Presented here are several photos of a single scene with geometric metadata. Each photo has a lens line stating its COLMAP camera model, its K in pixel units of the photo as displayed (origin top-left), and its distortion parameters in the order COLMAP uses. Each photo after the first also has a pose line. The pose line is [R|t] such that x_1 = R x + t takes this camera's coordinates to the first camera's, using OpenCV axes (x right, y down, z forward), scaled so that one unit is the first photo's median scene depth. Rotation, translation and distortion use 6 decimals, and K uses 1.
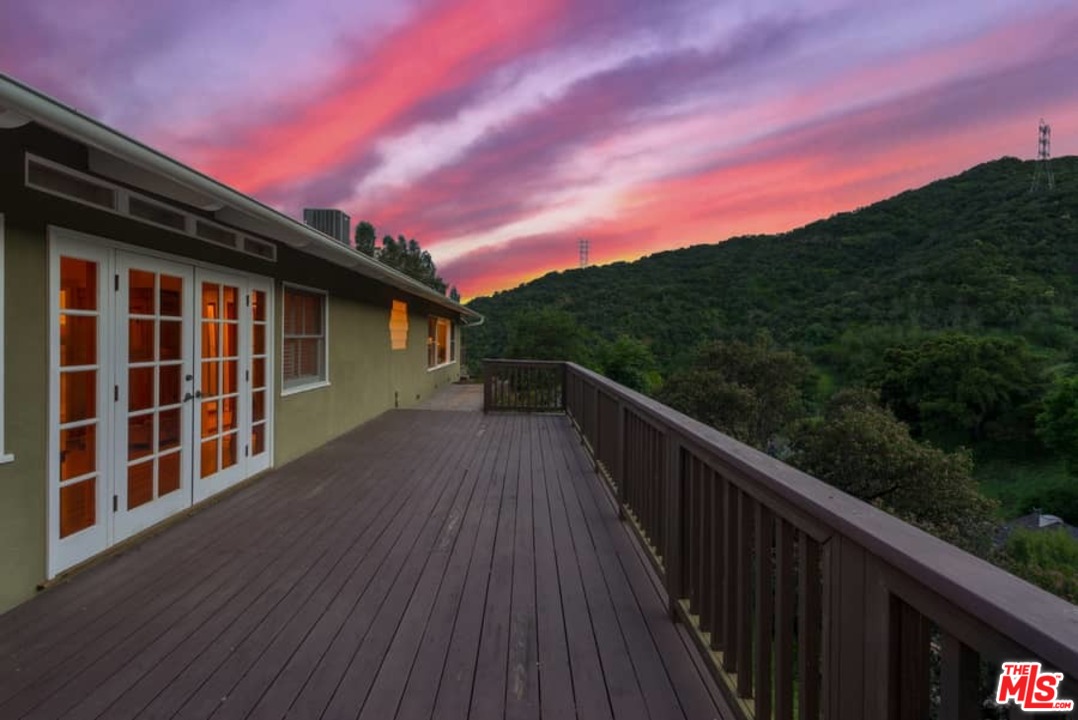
lens RADIAL K [[486.0, 0, 534.3], [0, 486.0, 347.3], [0, 0, 1]] dist [0.011275, -0.001305]
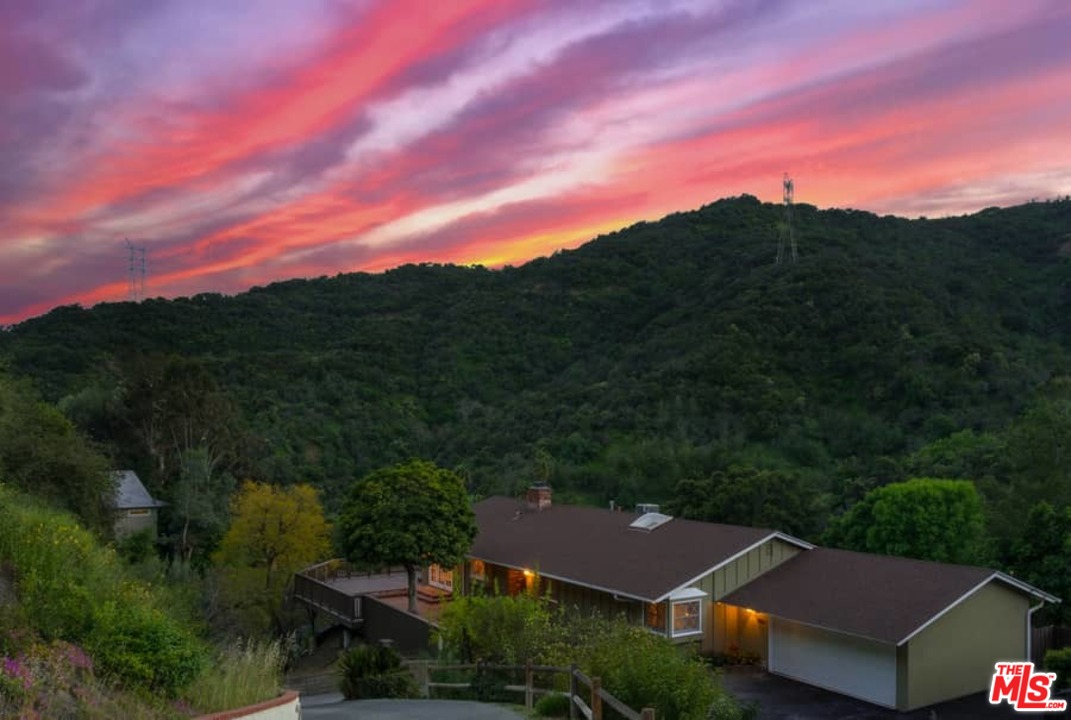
lens RADIAL K [[933.5, 0, 532.9], [0, 933.5, 460.6], [0, 0, 1]] dist [0.070046, -0.006019]
pose [[0.850788, -0.023260, 0.524994, -0.153032], [0.013879, 0.999666, 0.021799, -0.029516], [-0.525326, -0.011260, 0.850827, -0.111090]]
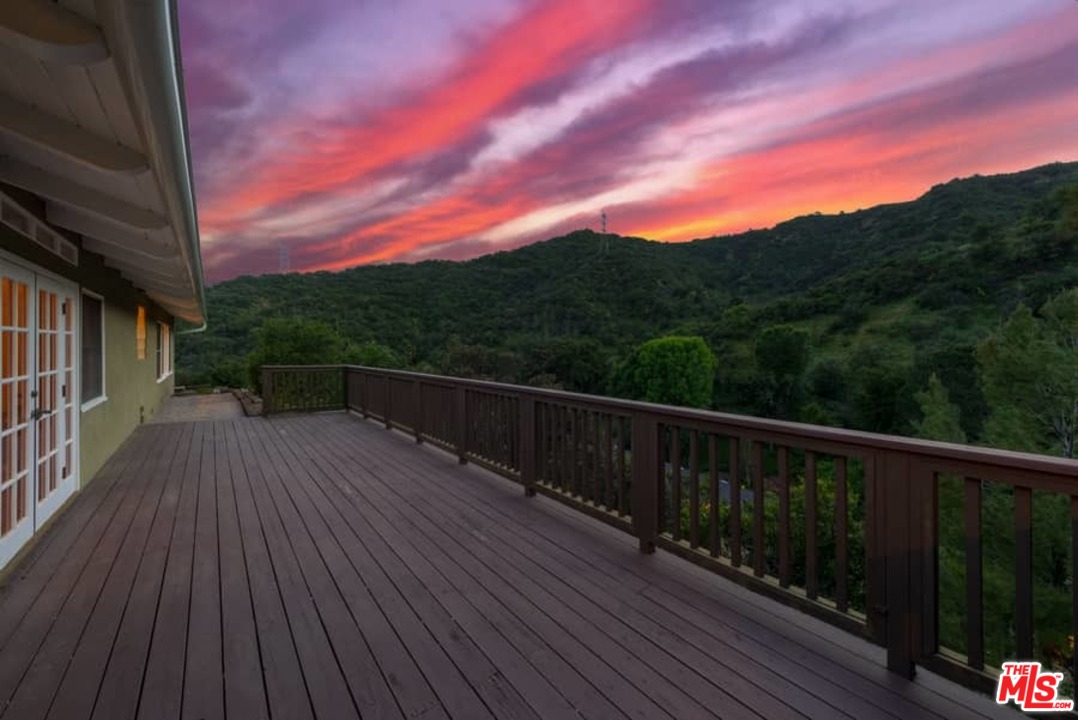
lens RADIAL K [[419.1, 0, 532.8], [0, 419.1, 349.2], [0, 0, 1]] dist [0.032250, -0.012159]
pose [[0.806727, -0.018055, 0.590649, -0.006784], [0.020313, 0.999790, 0.002818, -0.000091], [-0.590575, 0.009724, 0.806924, -0.003296]]
